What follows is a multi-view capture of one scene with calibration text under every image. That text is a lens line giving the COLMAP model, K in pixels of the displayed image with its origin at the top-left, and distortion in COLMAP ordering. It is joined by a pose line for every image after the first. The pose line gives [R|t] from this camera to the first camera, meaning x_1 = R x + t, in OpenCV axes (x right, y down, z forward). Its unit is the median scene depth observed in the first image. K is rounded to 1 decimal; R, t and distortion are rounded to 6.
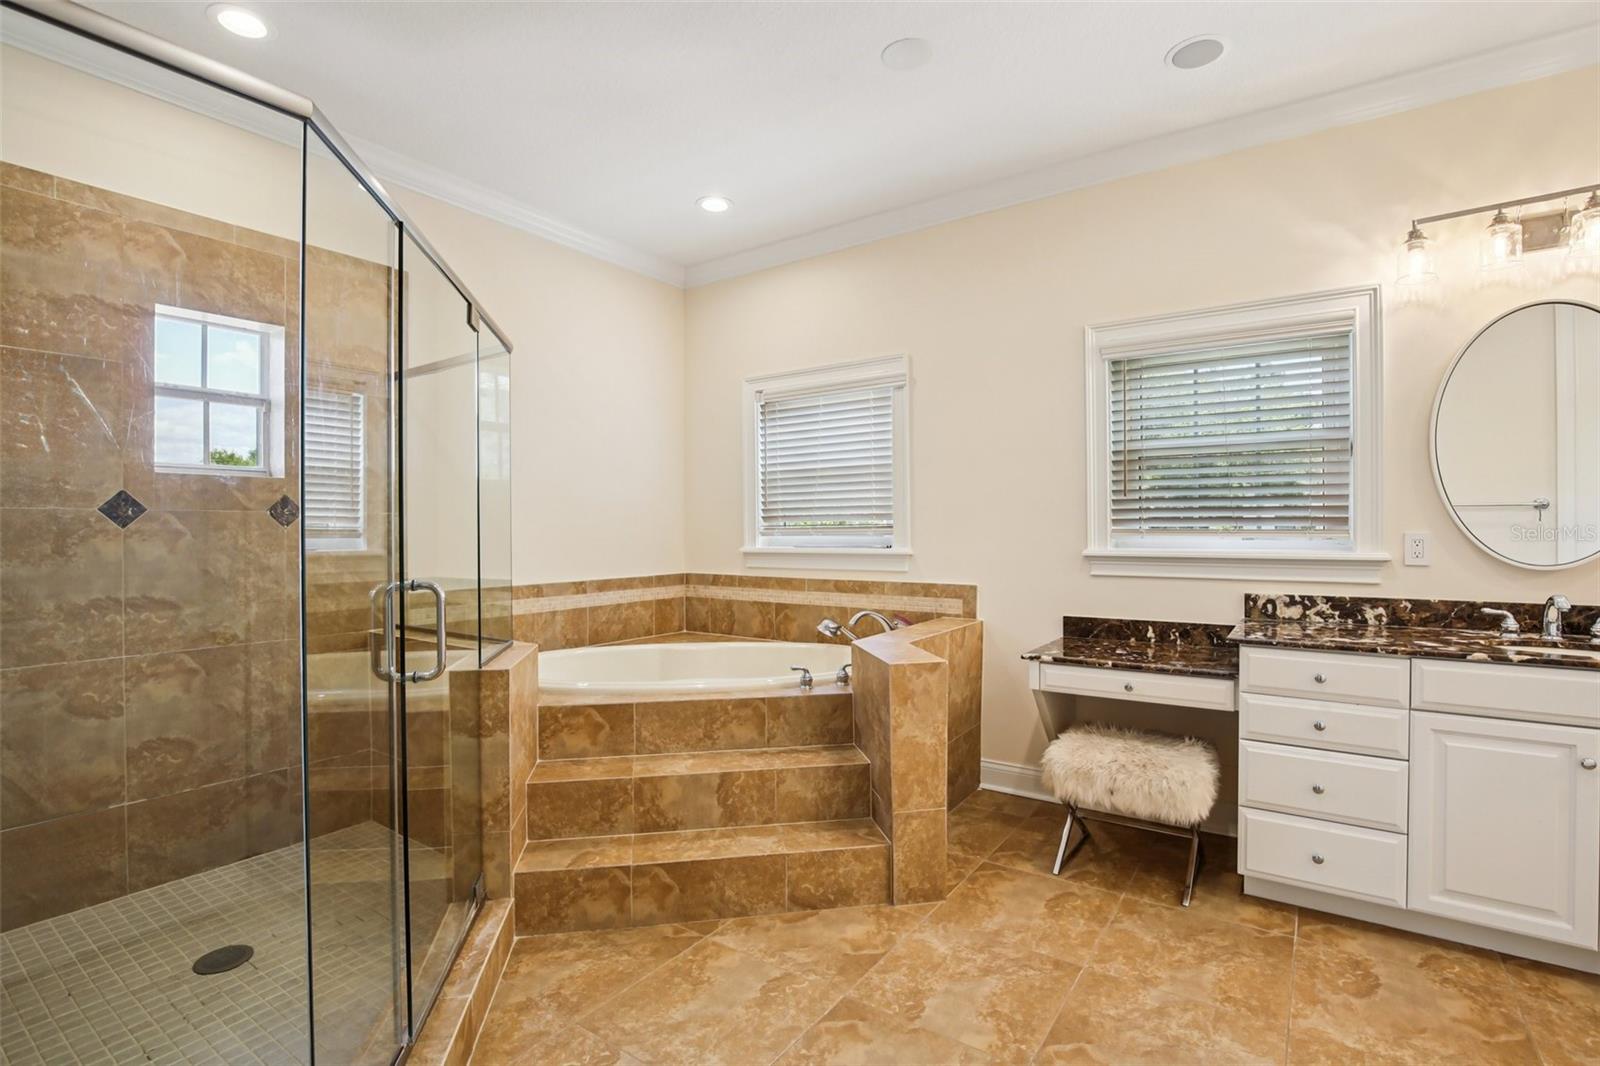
lens RADIAL K [[754.0, 0, 781.3], [0, 754.0, 529.9], [0, 0, 1]] dist [-0.023716, 0.000377]
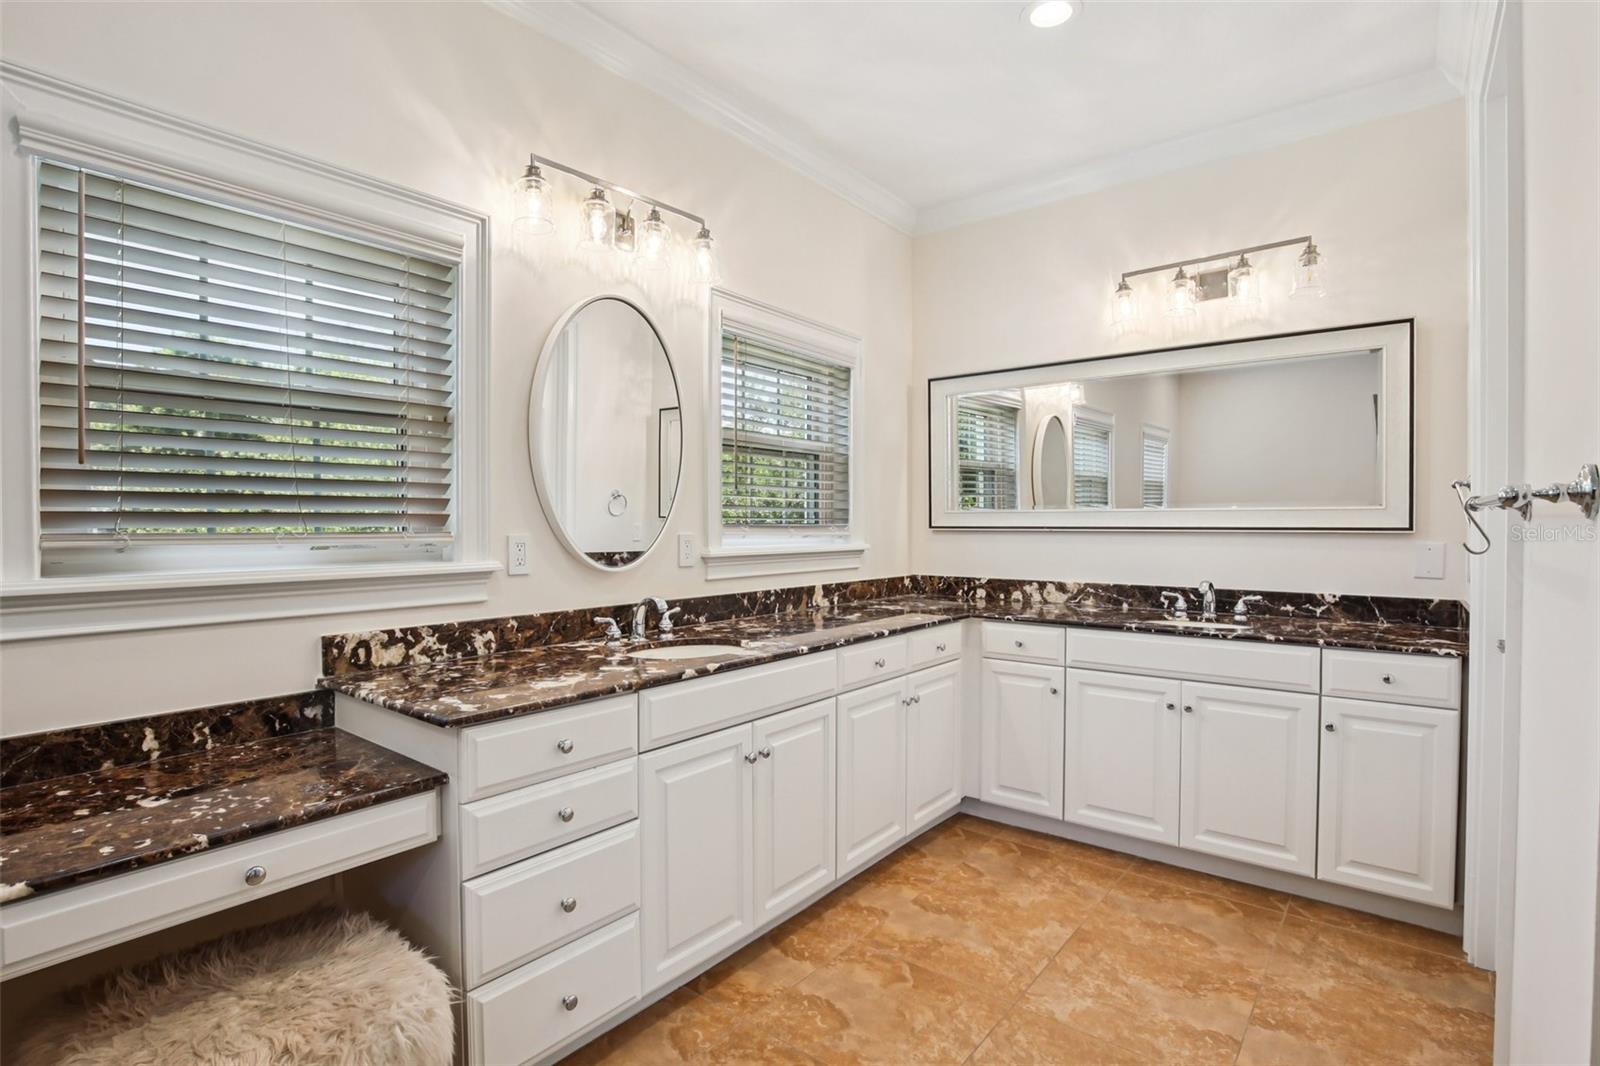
lens RADIAL K [[775.5, 0, 770.0], [0, 775.5, 535.7], [0, 0, 1]] dist [-0.027238, 0.000121]
pose [[0.059229, -0.011915, 0.998173, 0.015396], [0.005533, 0.999917, 0.011607, -0.003587], [-0.998229, 0.004835, 0.059290, 0.646482]]
